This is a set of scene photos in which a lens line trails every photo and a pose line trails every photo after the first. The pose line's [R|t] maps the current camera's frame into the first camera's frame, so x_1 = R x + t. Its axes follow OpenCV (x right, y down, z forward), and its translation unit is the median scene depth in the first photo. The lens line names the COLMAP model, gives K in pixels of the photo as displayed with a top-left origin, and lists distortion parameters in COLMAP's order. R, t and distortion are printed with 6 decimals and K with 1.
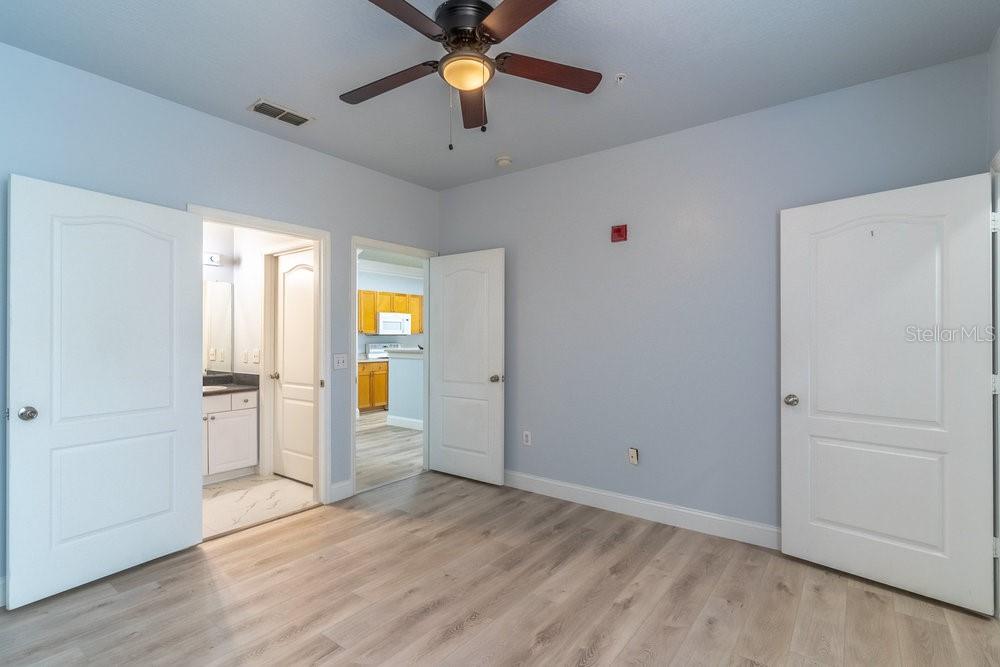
lens RADIAL K [[477.9, 0, 499.6], [0, 477.9, 335.2], [0, 0, 1]] dist [-0.001176, -0.000231]
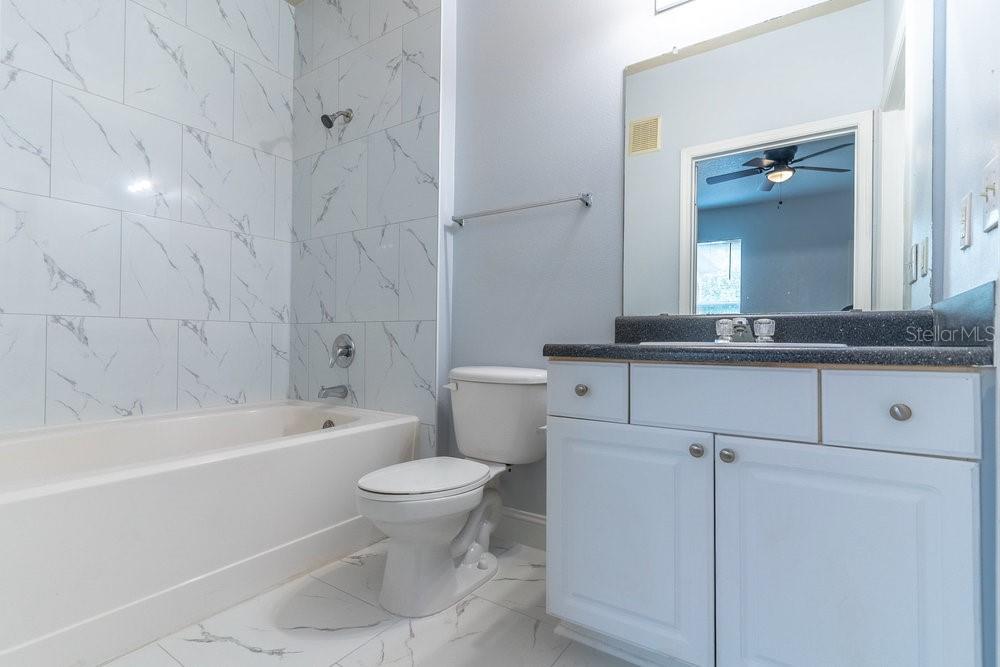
lens RADIAL K [[477.9, 0, 498.9], [0, 477.9, 333.3], [0, 0, 1]] dist [-0.001176, -0.000231]
pose [[0.042507, -0.007562, -0.999068, -0.346108], [-0.007795, 0.999938, -0.007900, 0.109242], [0.999066, 0.008124, 0.042446, 0.840870]]
